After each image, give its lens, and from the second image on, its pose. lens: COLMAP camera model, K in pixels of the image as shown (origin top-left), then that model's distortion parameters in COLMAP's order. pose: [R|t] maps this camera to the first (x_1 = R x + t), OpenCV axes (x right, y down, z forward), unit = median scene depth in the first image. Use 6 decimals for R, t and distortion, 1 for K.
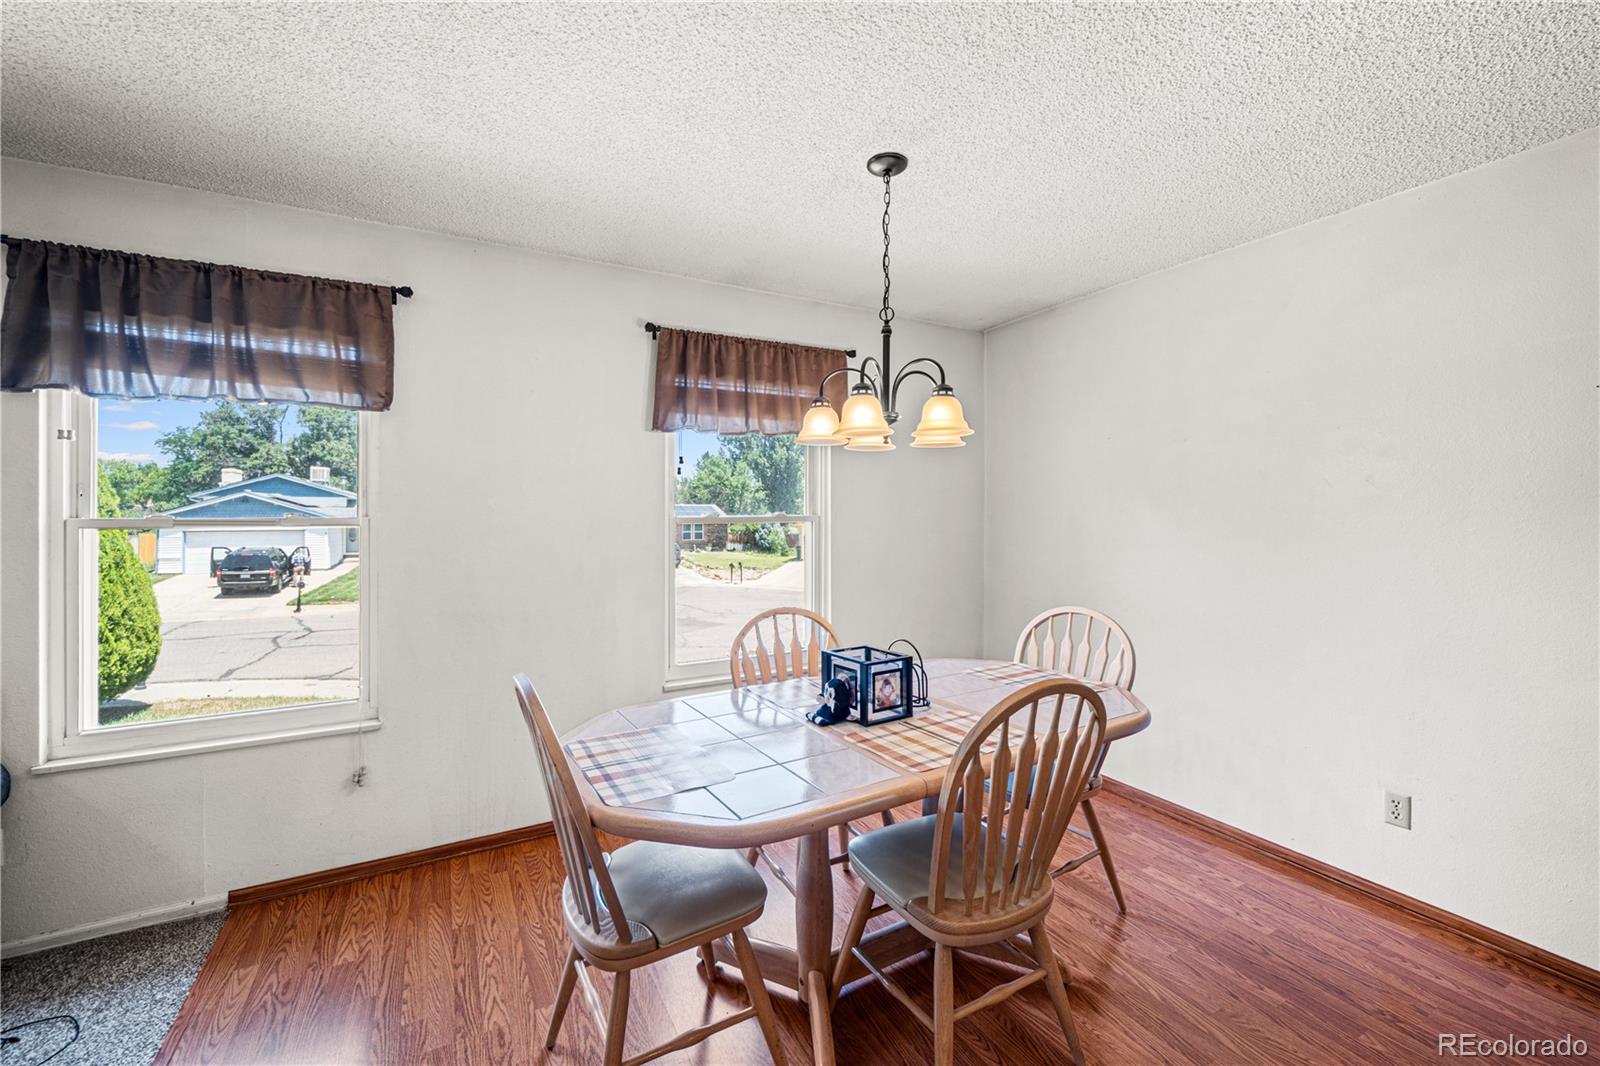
lens RADIAL K [[643.6, 0, 795.2], [0, 643.6, 508.0], [0, 0, 1]] dist [0.003182, -0.002495]
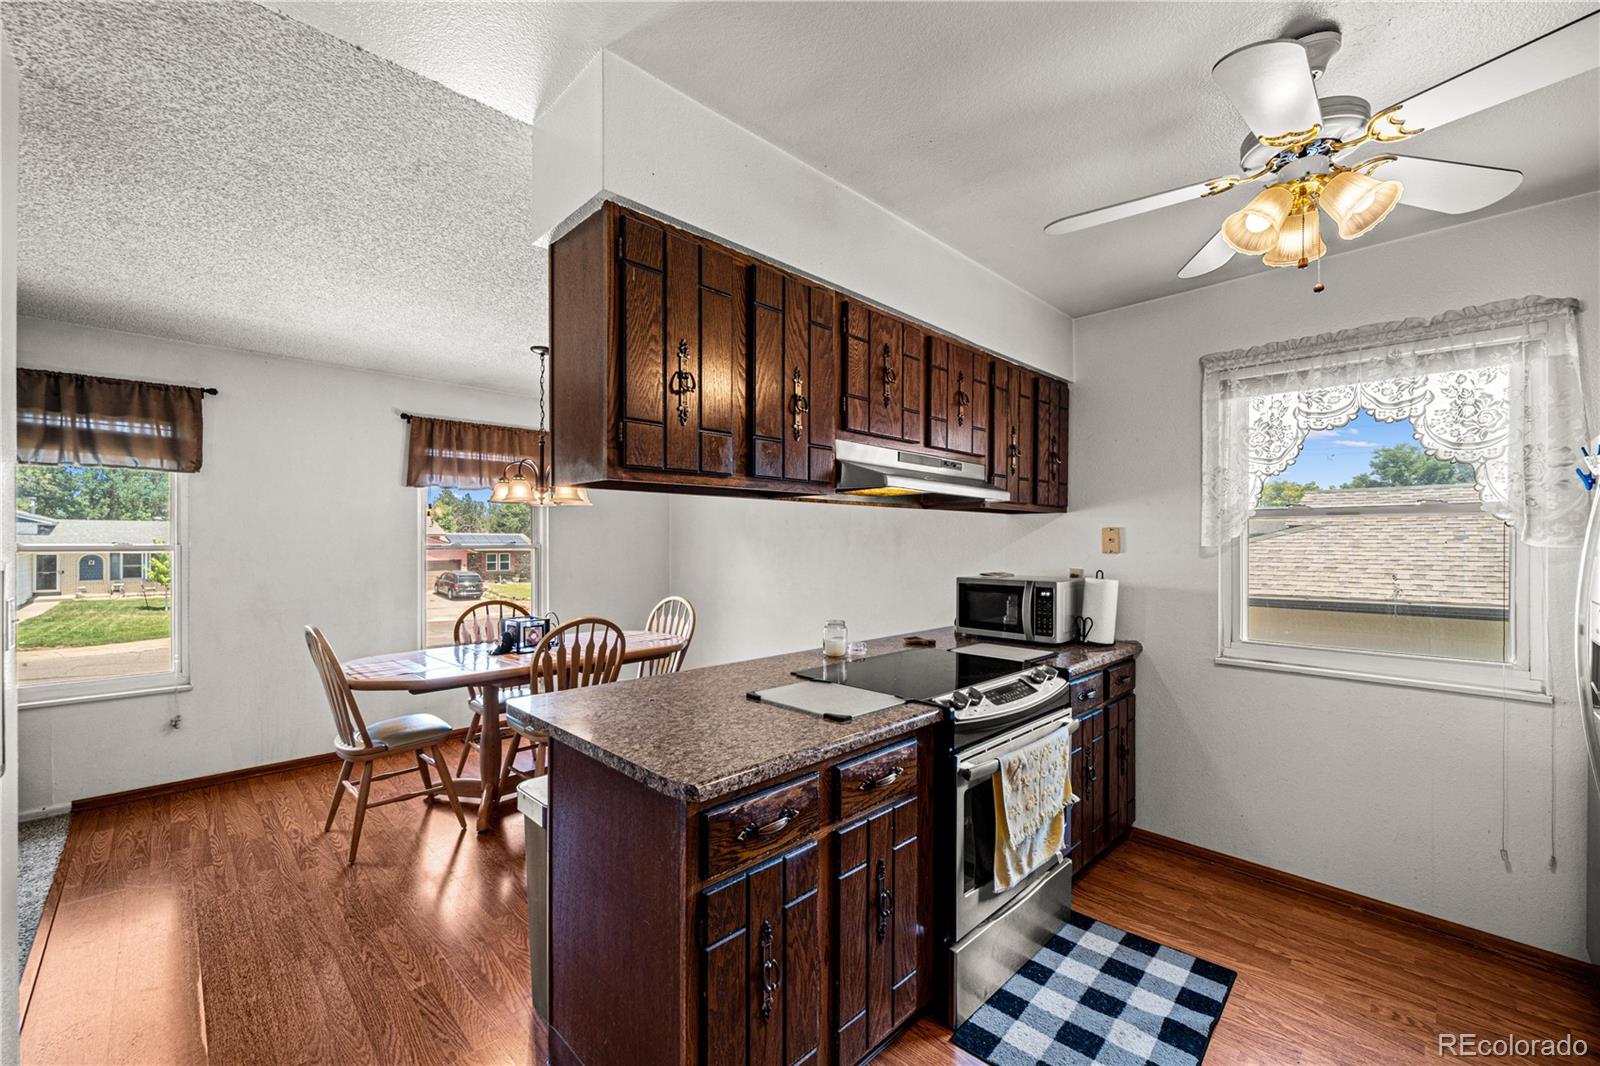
lens RADIAL K [[643.6, 0, 798.5], [0, 643.6, 542.4], [0, 0, 1]] dist [0.003182, -0.002495]
pose [[0.963324, 0.001657, 0.268336, 0.295596], [-0.003556, 0.999972, 0.006591, -0.005102], [-0.268317, -0.007303, 0.963303, -0.791597]]
